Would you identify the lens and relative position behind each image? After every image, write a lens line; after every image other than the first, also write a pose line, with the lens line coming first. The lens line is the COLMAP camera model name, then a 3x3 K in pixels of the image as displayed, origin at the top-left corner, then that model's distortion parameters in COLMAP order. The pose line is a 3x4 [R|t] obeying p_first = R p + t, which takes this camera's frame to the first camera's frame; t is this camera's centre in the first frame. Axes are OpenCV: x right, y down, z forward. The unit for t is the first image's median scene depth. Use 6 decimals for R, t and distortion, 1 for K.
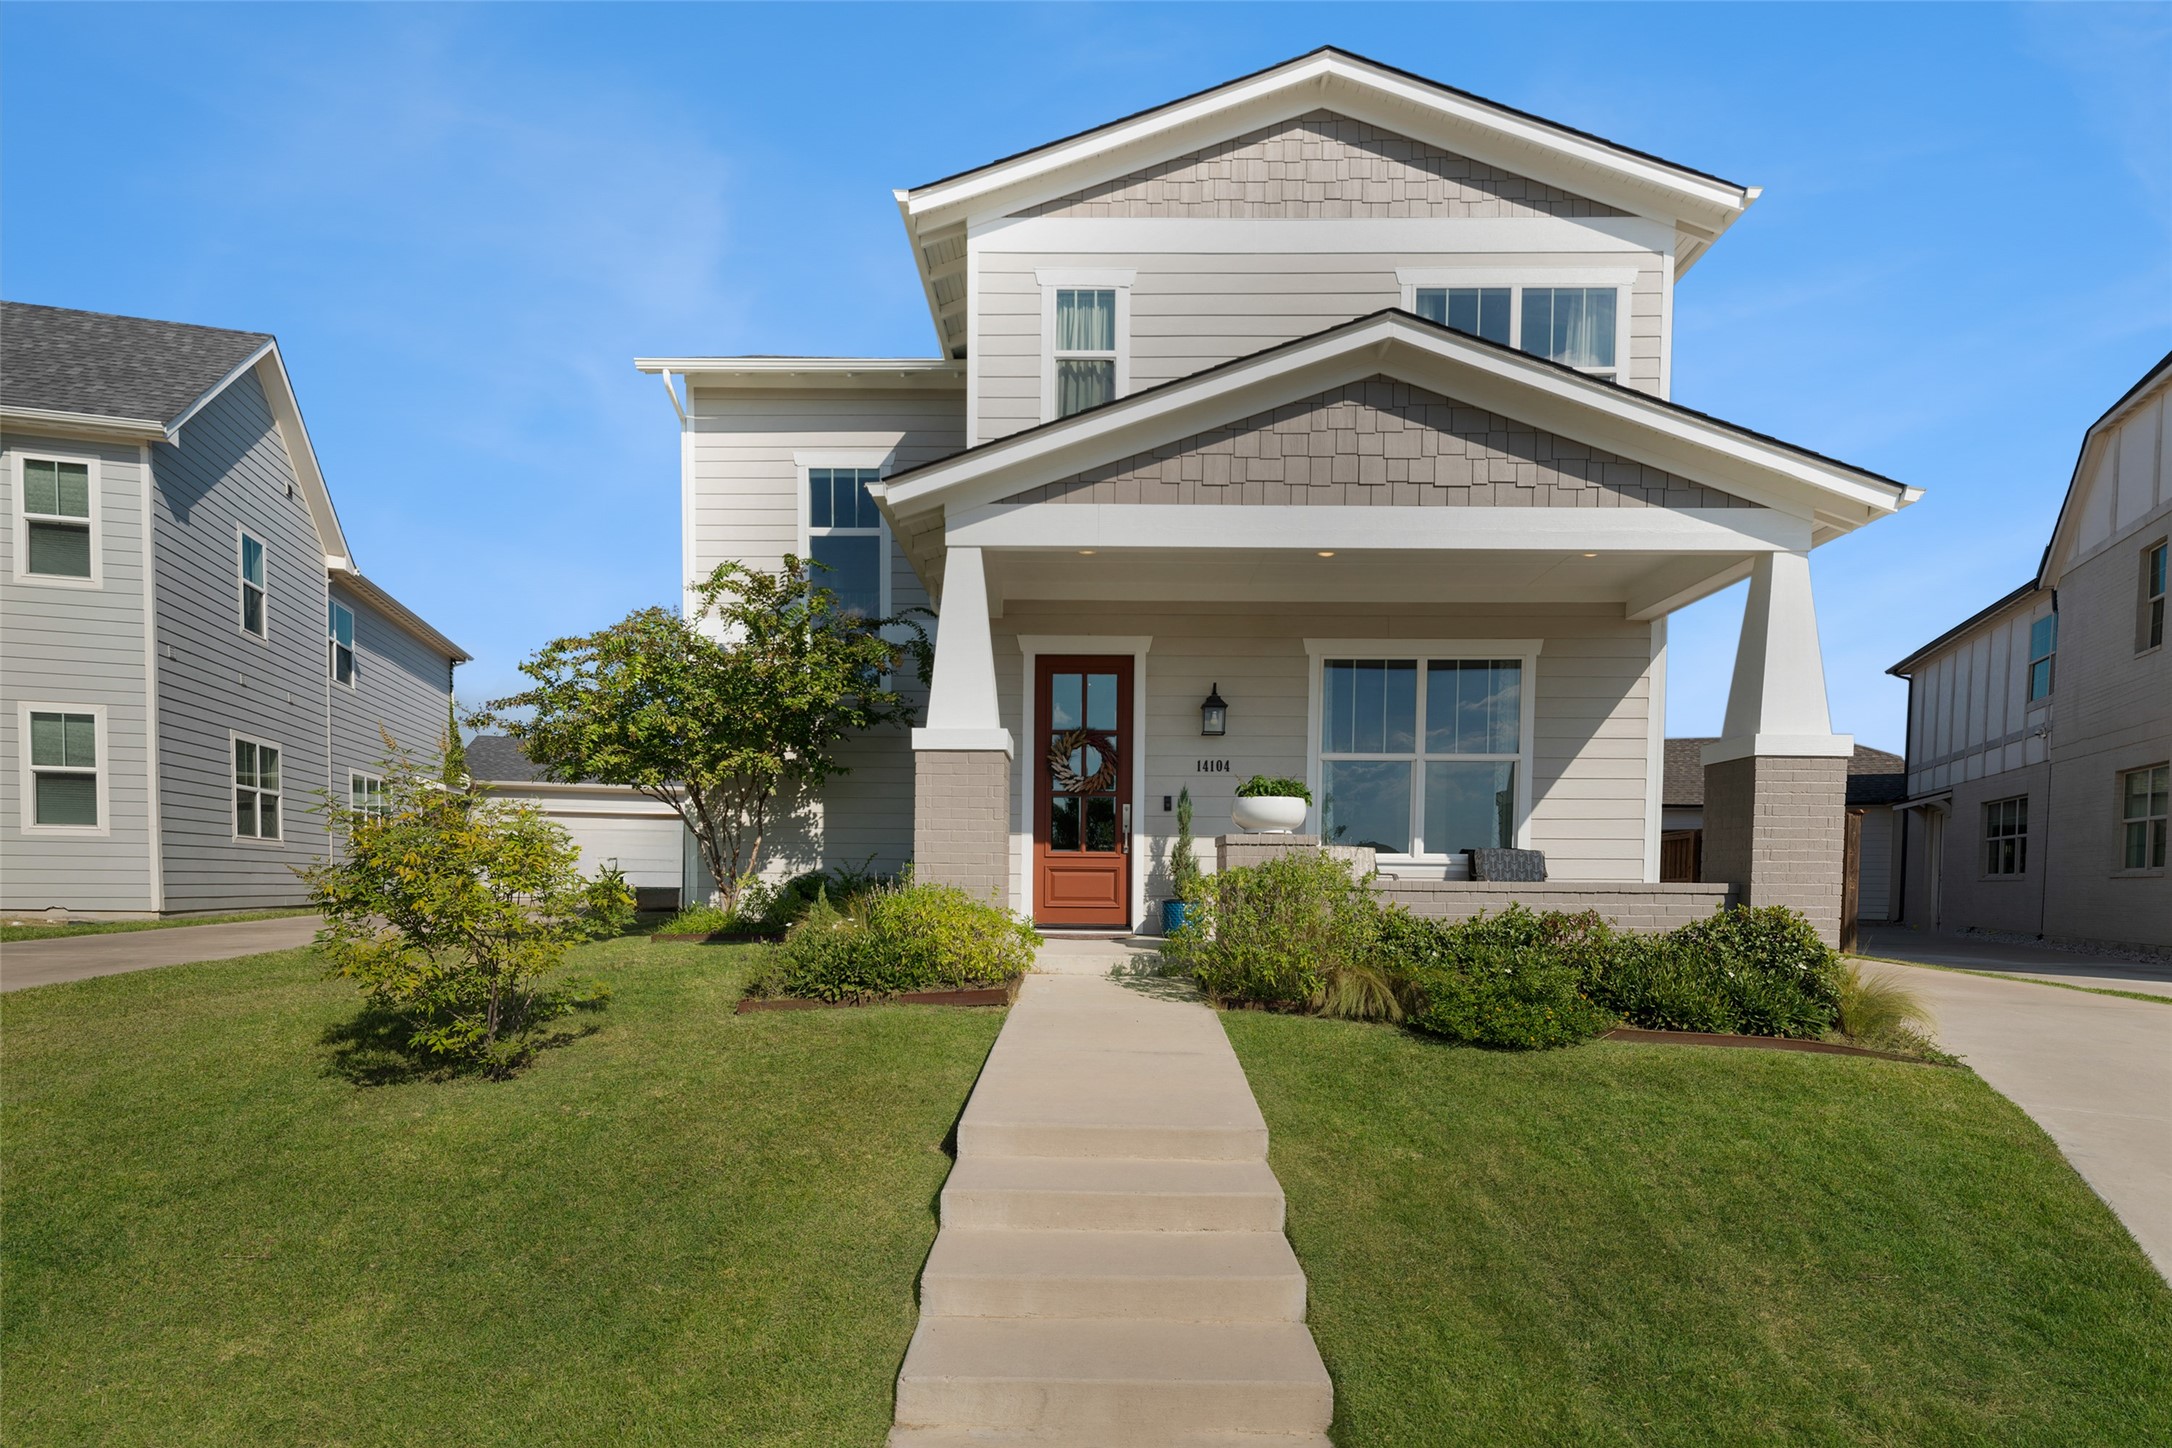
lens RADIAL K [[1069.5, 0, 1078.7], [0, 1069.5, 730.5], [0, 0, 1]] dist [0.002366, 0.000459]
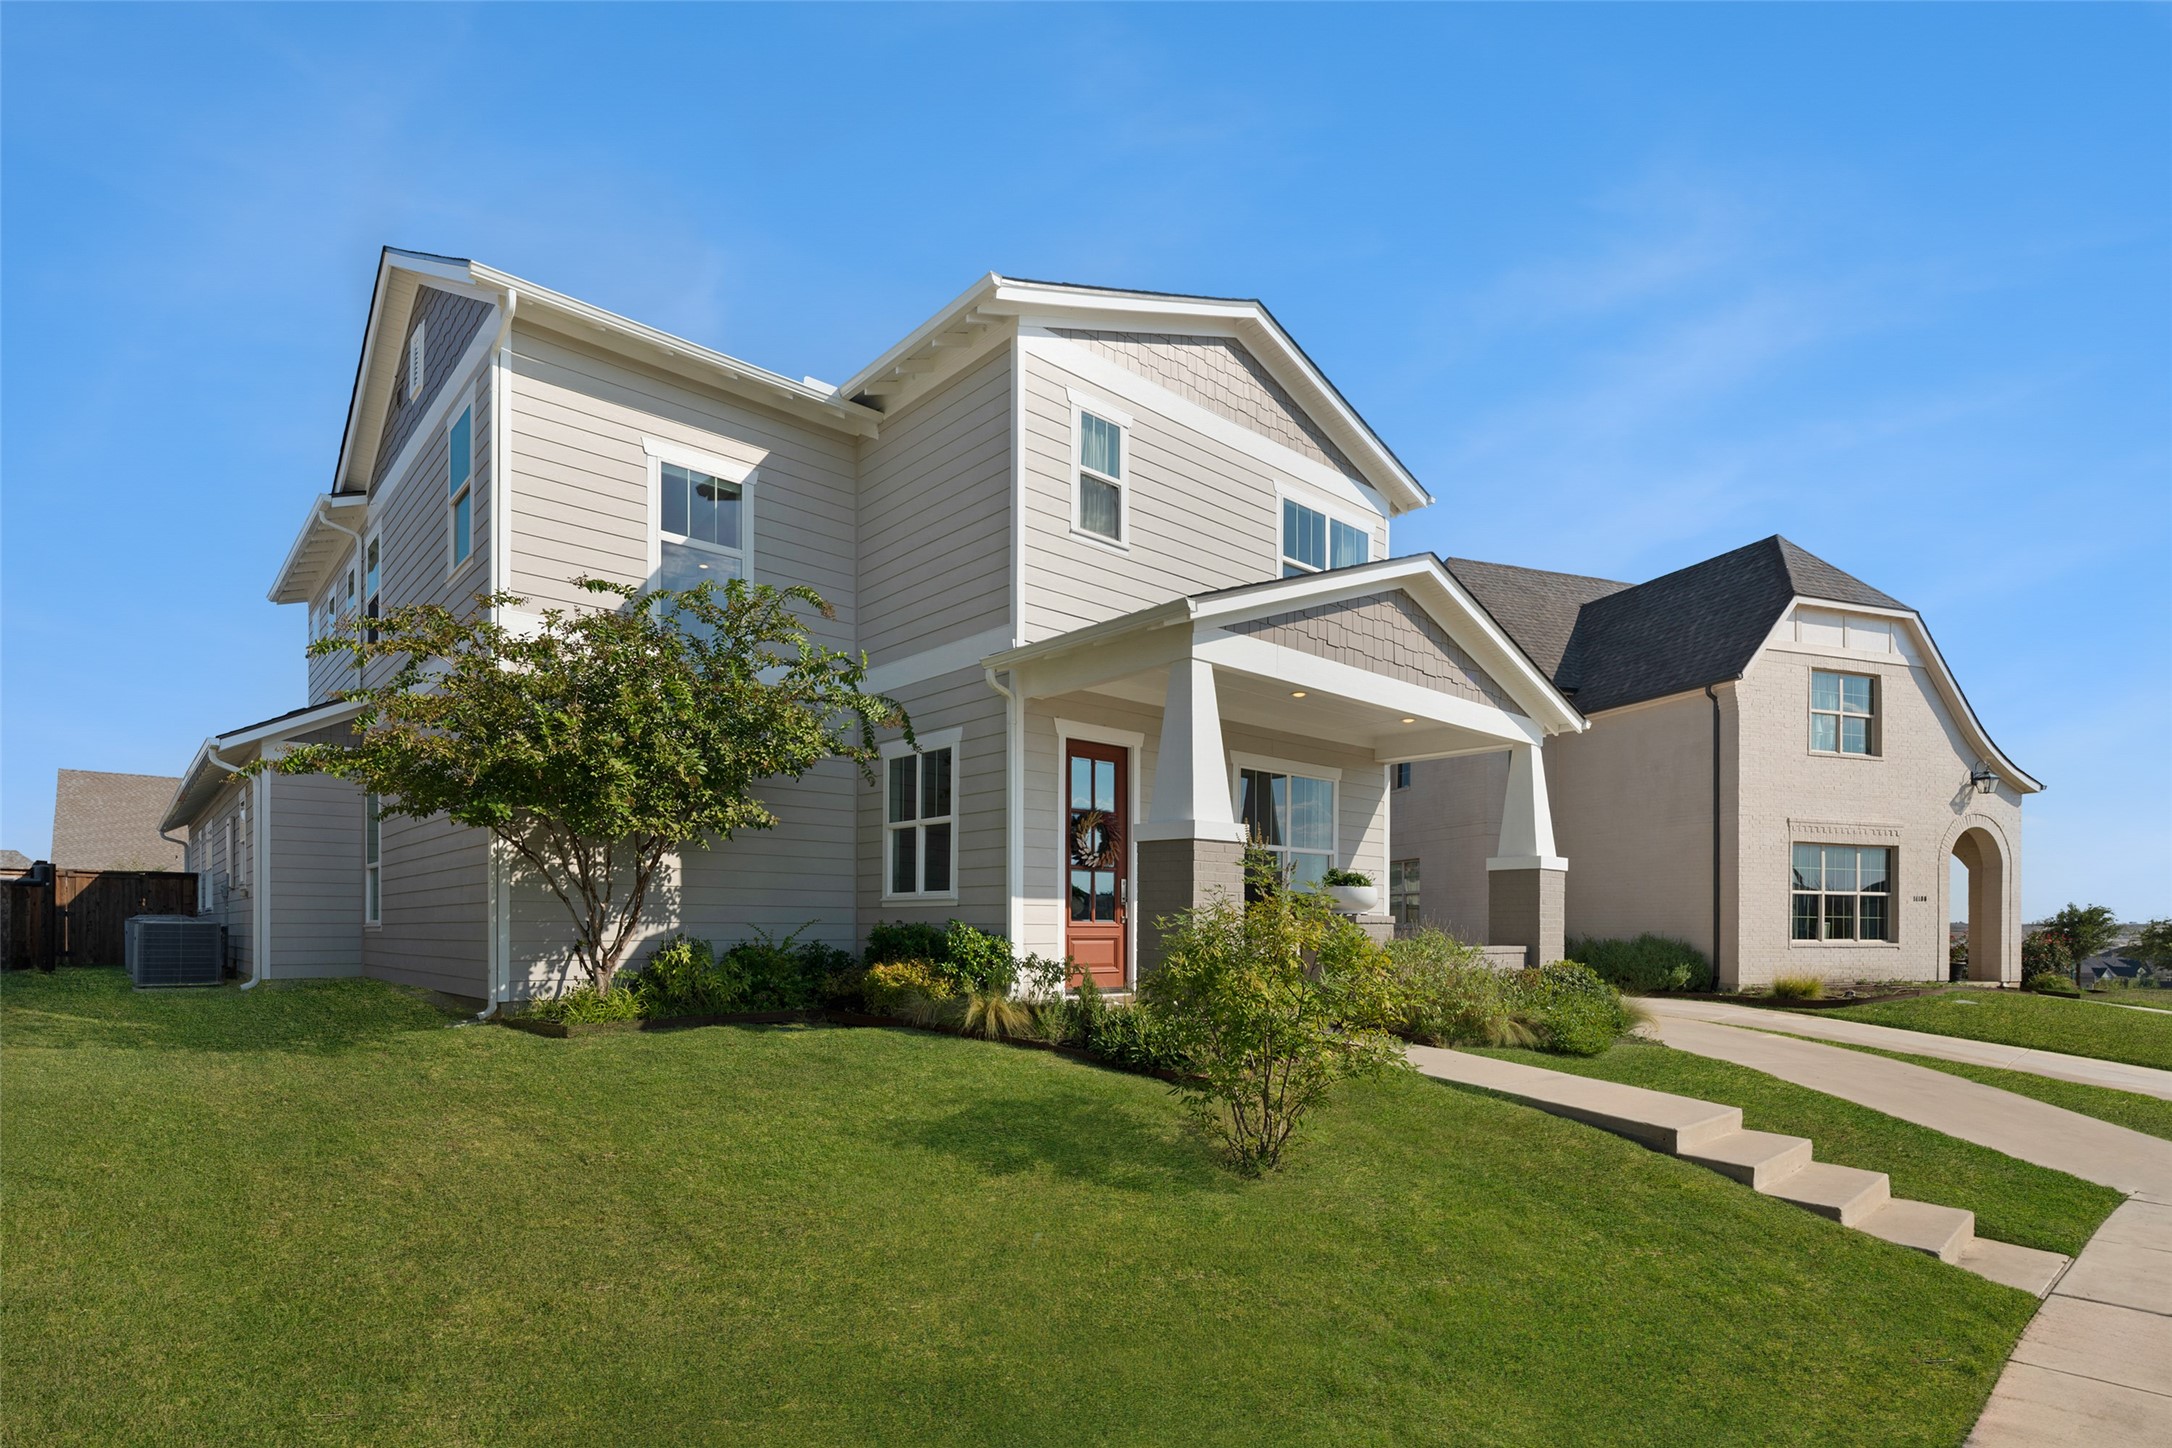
lens RADIAL K [[1069.5, 0, 1072.6], [0, 1069.5, 723.2], [0, 0, 1]] dist [0.002366, 0.000459]
pose [[0.734410, 0.126022, 0.666904, -0.732398], [-0.097155, 0.992011, -0.080467, 0.001394], [-0.671716, -0.005697, 0.740787, 0.180070]]
